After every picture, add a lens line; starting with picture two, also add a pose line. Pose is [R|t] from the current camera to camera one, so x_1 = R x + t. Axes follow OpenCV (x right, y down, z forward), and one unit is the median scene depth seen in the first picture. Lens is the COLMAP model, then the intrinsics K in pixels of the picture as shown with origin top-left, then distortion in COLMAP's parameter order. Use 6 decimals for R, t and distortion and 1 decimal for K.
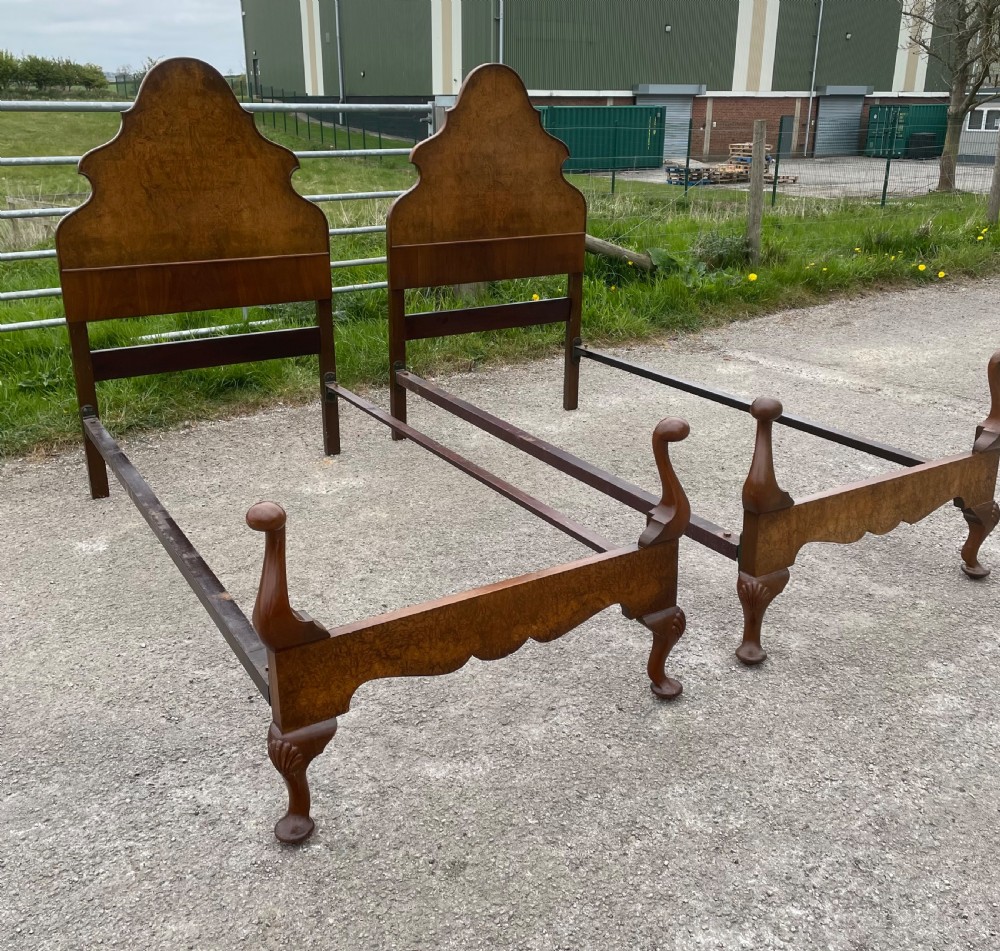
lens RADIAL K [[973.9, 0, 495.1], [0, 973.9, 444.4], [0, 0, 1]] dist [0.083253, -0.095347]
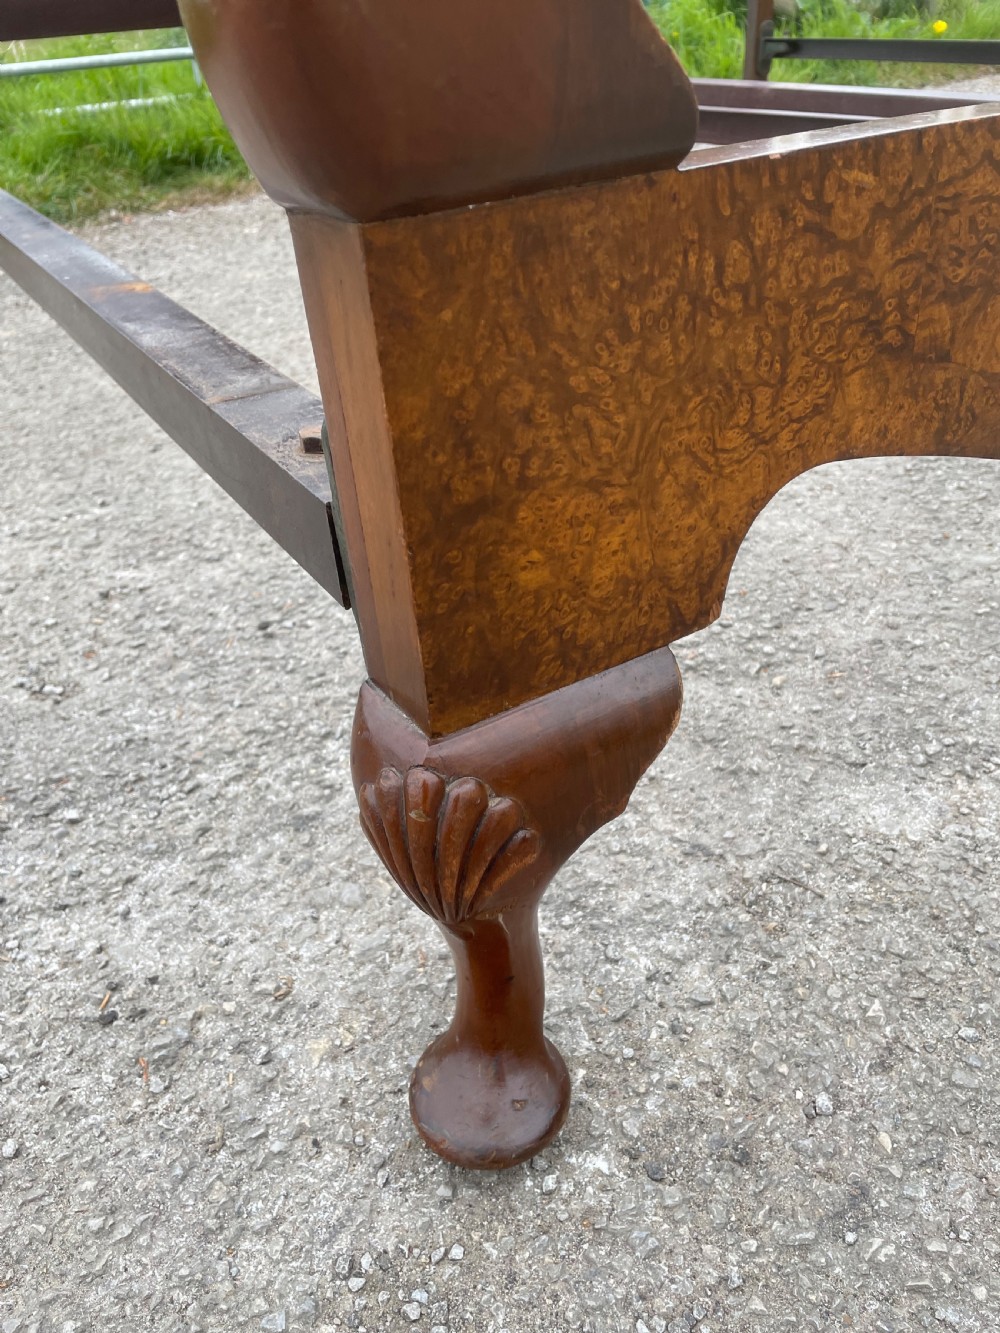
lens RADIAL K [[1010.2, 0, 495.6], [0, 1010.2, 655.5], [0, 0, 1]] dist [0.085363, -0.116473]
pose [[0.998312, -0.051984, -0.025882, -0.182669], [0.056777, 0.967325, 0.247101, 0.213223], [0.012191, -0.248154, 0.968644, 0.750373]]
